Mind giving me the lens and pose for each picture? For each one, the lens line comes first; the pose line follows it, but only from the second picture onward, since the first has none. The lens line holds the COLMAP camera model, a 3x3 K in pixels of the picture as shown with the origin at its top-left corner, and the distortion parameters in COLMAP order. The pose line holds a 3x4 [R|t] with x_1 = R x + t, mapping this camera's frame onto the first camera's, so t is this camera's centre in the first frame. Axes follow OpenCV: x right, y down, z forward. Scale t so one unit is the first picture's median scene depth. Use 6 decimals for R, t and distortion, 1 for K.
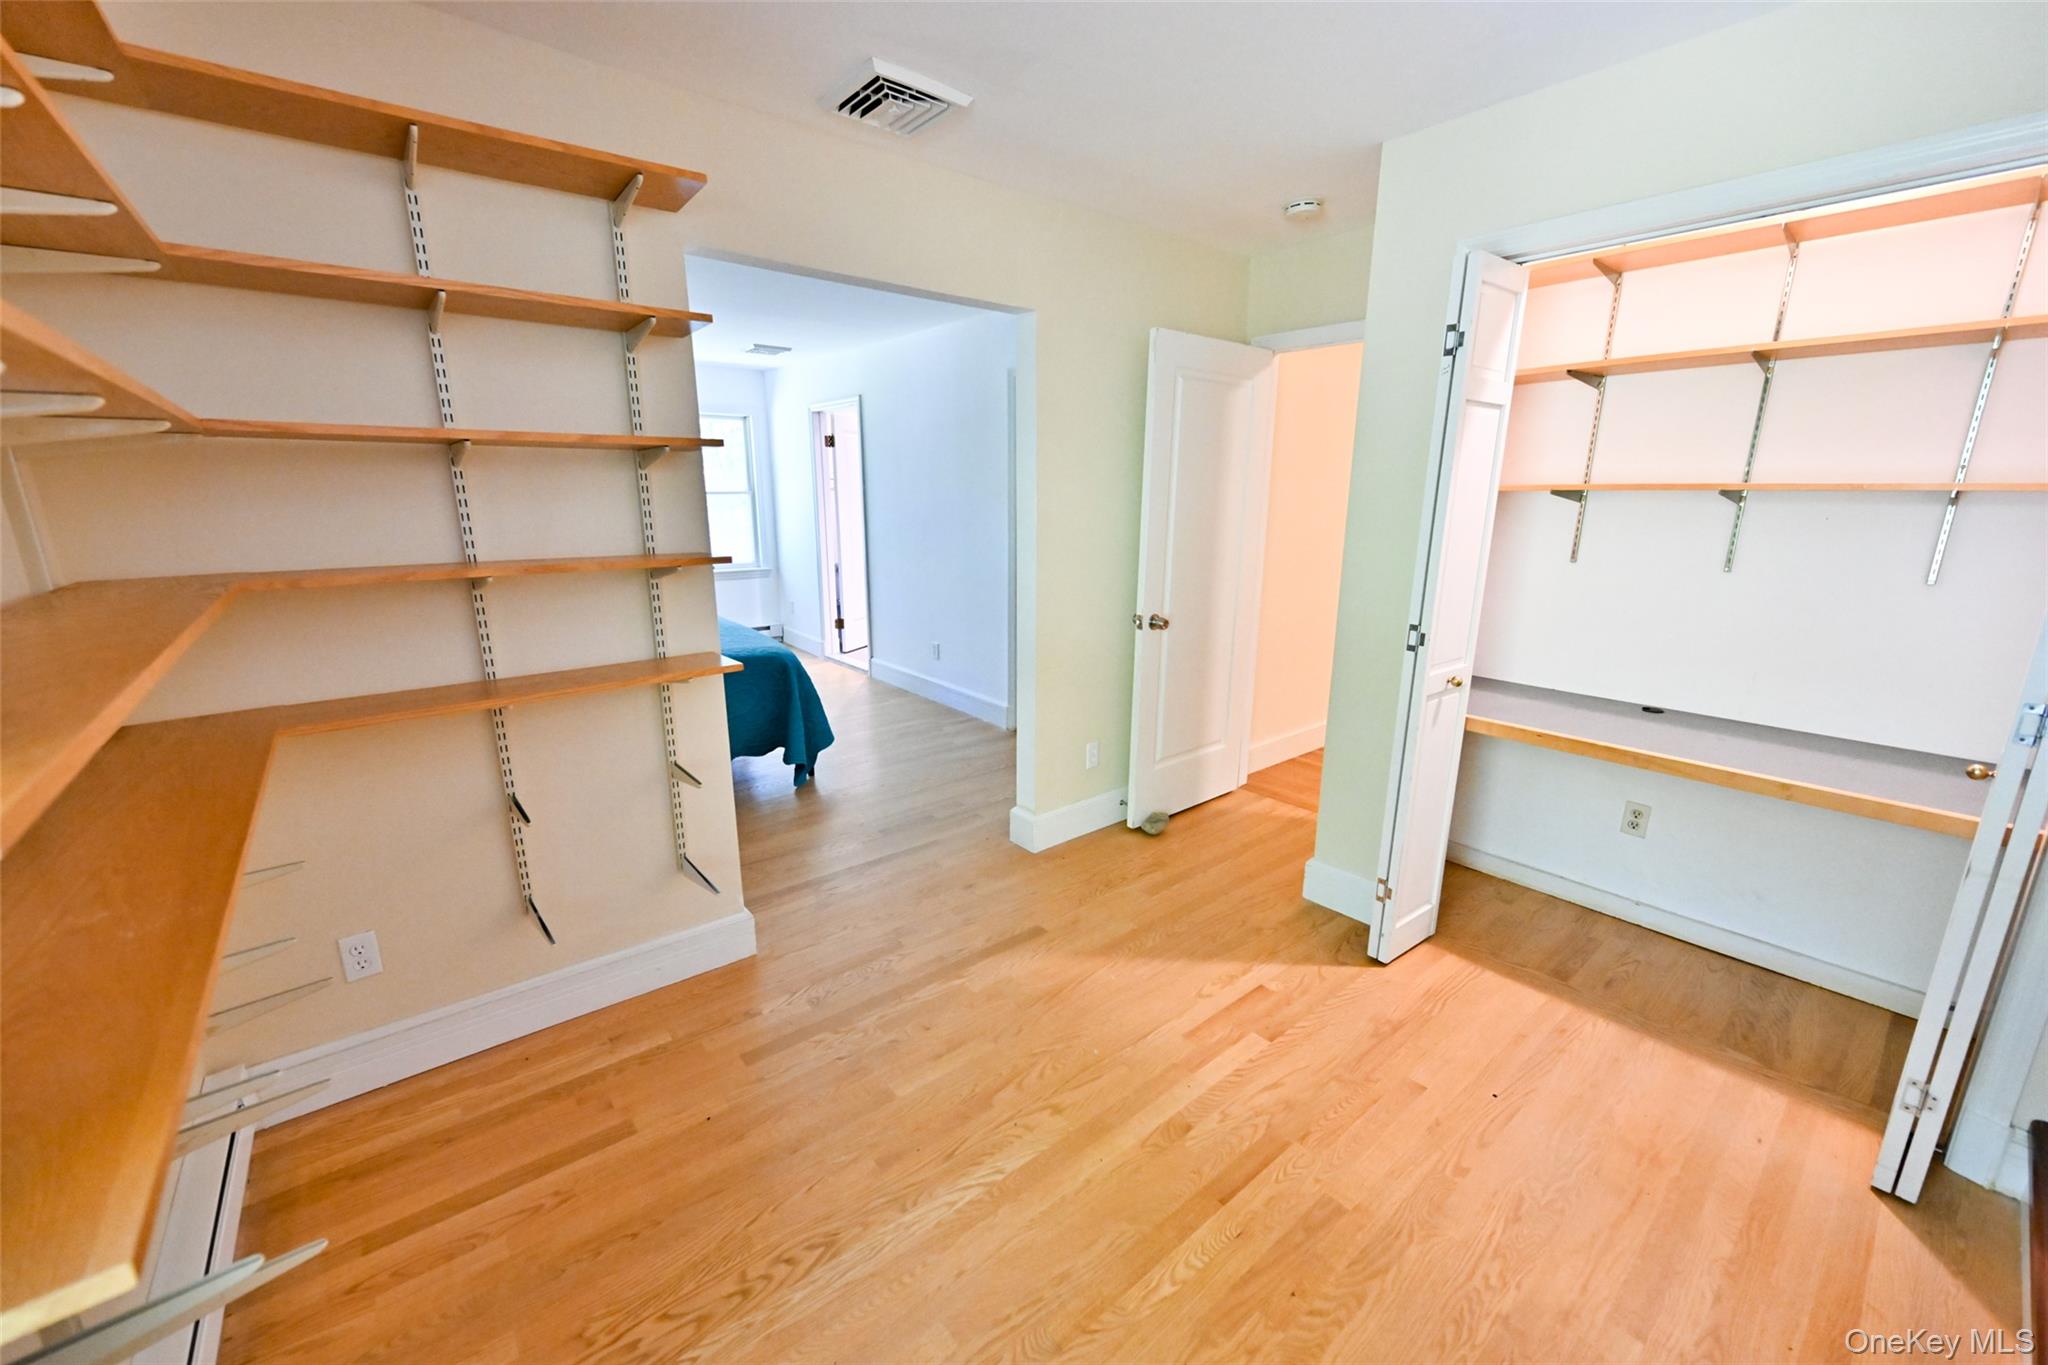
lens RADIAL K [[806.7, 0, 1025.6], [0, 806.7, 674.7], [0, 0, 1]] dist [-0.000573, 0.000374]
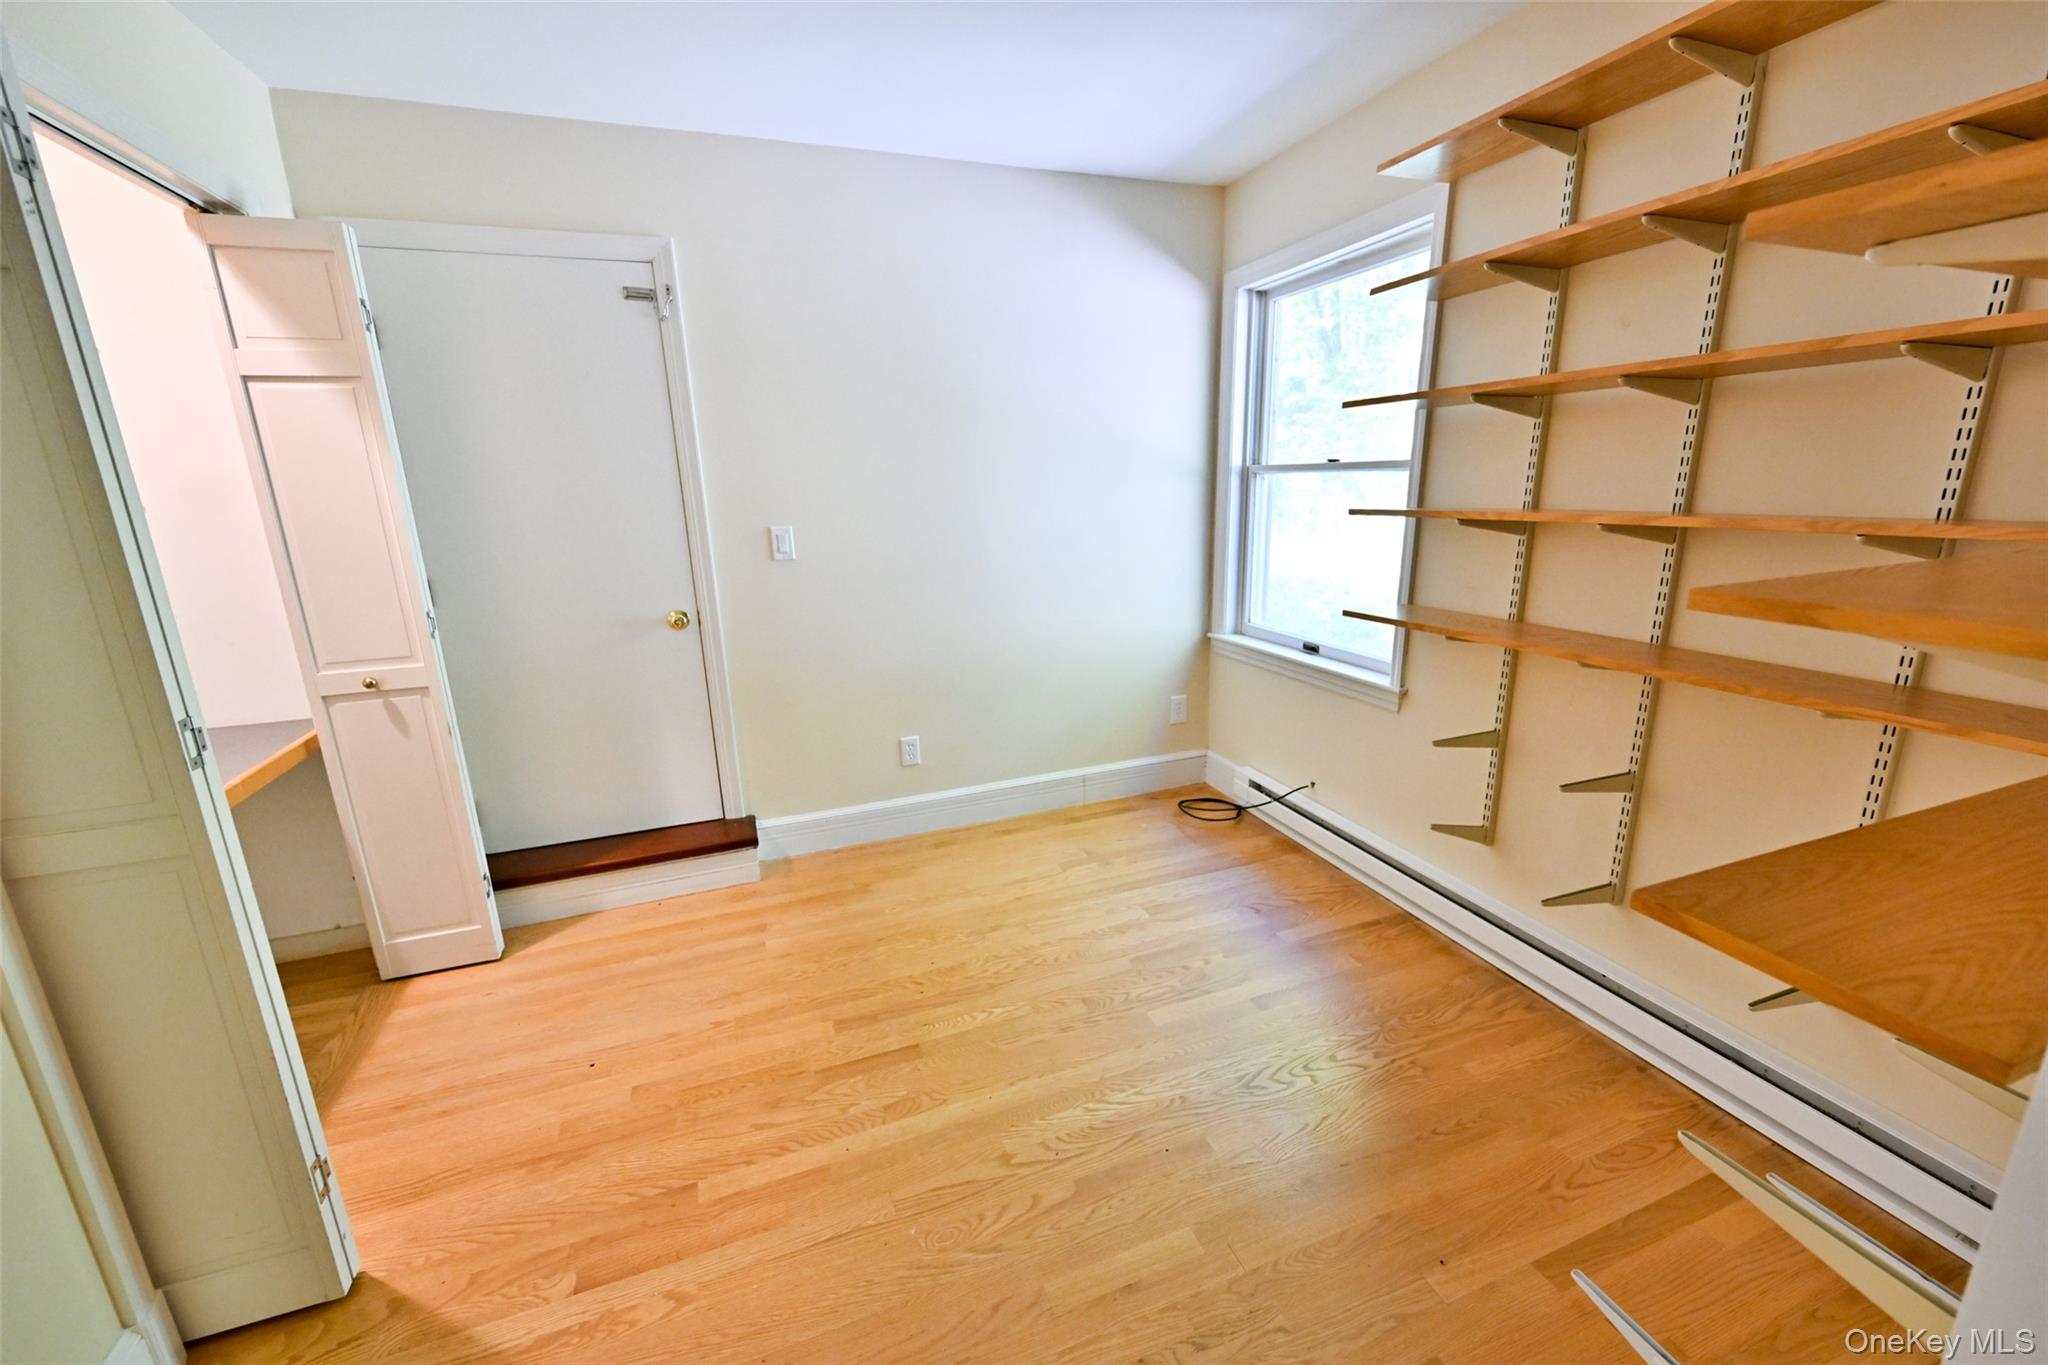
lens RADIAL K [[806.7, 0, 1026.2], [0, 806.7, 685.6], [0, 0, 1]] dist [-0.000573, 0.000374]
pose [[-0.944390, -0.061898, 0.322950, -0.216371], [0.098894, 0.883192, 0.458467, -0.291841], [-0.313605, 0.464909, -0.827956, 1.375034]]
